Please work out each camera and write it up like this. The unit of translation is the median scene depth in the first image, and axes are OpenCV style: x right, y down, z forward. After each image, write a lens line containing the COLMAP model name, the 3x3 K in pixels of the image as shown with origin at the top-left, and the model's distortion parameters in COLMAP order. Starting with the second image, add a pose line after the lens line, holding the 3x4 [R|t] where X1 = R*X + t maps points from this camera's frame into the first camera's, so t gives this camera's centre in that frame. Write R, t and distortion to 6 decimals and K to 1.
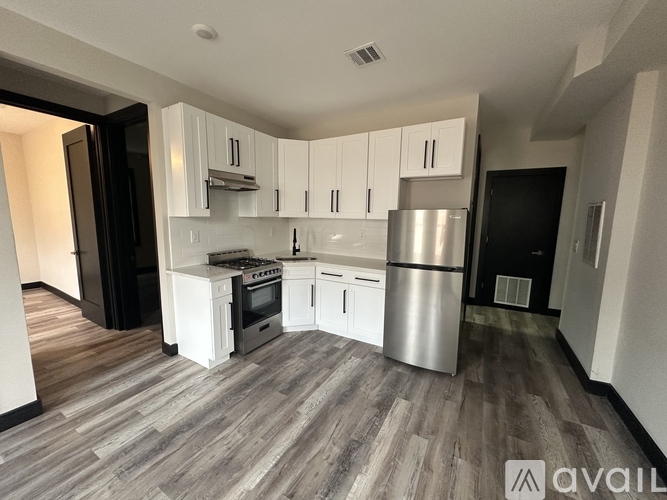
lens RADIAL K [[265.5, 0, 332.9], [0, 265.5, 250.1], [0, 0, 1]] dist [-0.000277, -0.000427]
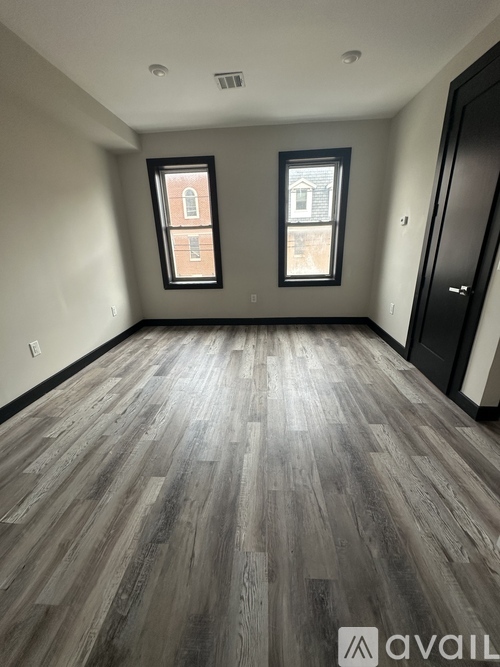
lens RADIAL K [[265.5, 0, 249.9], [0, 265.5, 333.3], [0, 0, 1]] dist [-0.000277, -0.000427]
pose [[-0.894594, 0.157597, -0.418167, 0.054501], [-0.042152, 0.901820, 0.430051, -0.074502], [0.444887, 0.402348, -0.800120, 0.981178]]
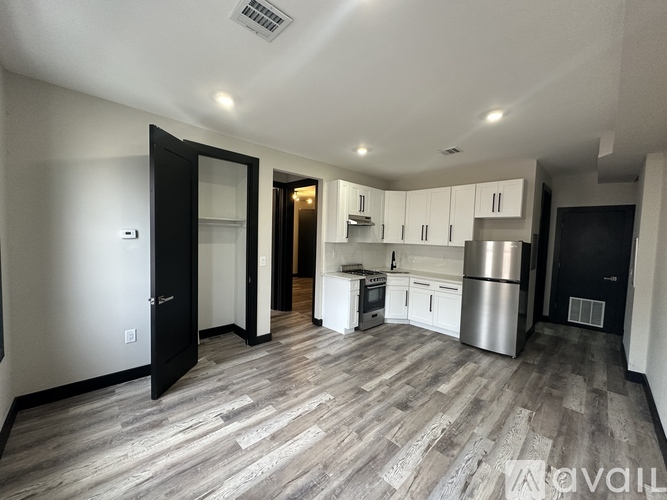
lens RADIAL K [[265.5, 0, 332.4], [0, 265.5, 251.1], [0, 0, 1]] dist [-0.000277, -0.000427]
pose [[0.962866, 0.028521, -0.268470, -0.106606], [-0.050061, 0.996021, -0.073731, 0.055673], [0.265298, 0.084433, 0.960462, -0.630525]]
